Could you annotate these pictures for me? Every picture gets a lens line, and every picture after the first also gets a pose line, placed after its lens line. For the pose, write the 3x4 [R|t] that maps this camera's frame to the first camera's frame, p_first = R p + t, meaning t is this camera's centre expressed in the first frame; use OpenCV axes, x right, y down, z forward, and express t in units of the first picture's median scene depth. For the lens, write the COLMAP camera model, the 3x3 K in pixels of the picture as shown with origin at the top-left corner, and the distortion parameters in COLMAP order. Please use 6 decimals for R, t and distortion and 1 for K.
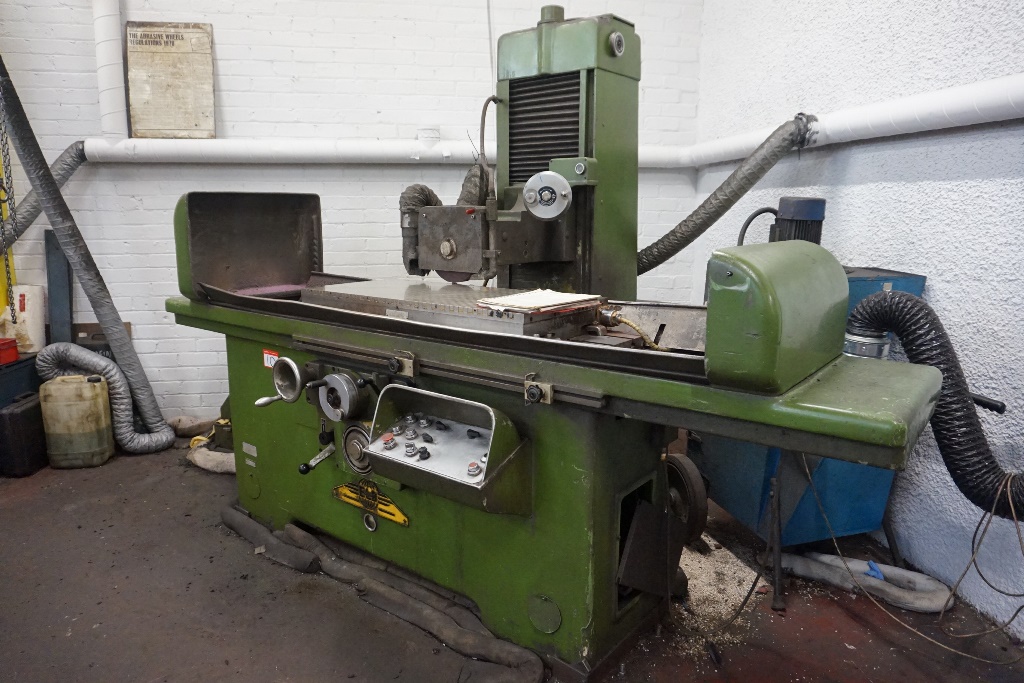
lens RADIAL K [[703.4, 0, 512.0], [0, 703.4, 341.5], [0, 0, 1]] dist [-0.052996, 0.044677]
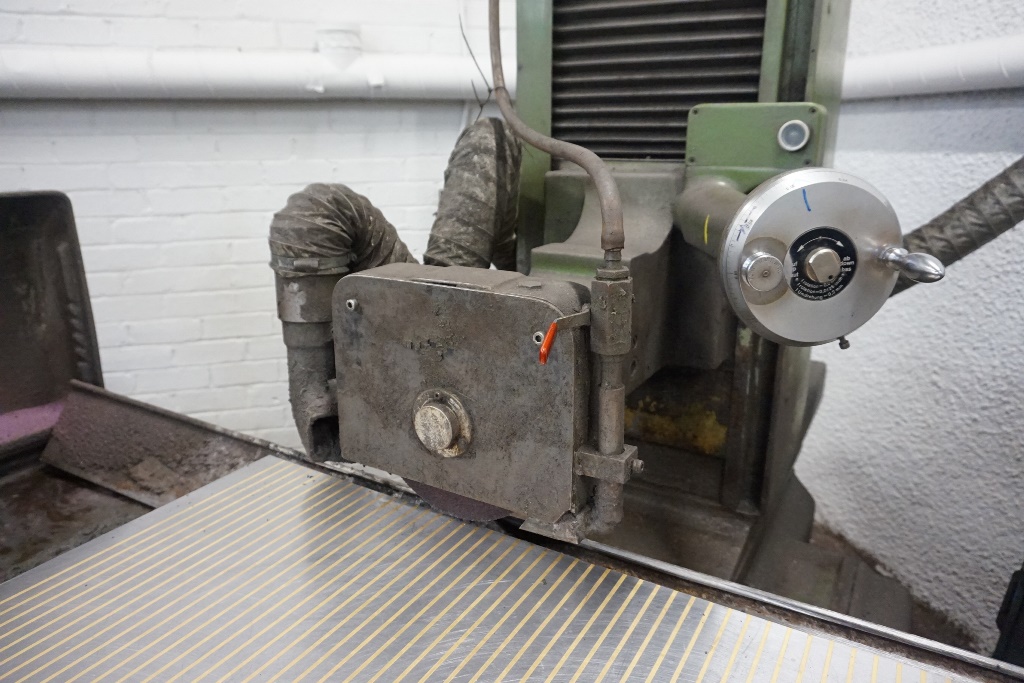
lens RADIAL K [[703.4, 0, 512.0], [0, 703.4, 341.5], [0, 0, 1]] dist [-0.052996, 0.044677]
pose [[0.992507, -0.038047, 0.116109, -0.085788], [0.025681, 0.994013, 0.106200, -0.179702], [-0.119455, -0.102422, 0.987543, 0.642920]]
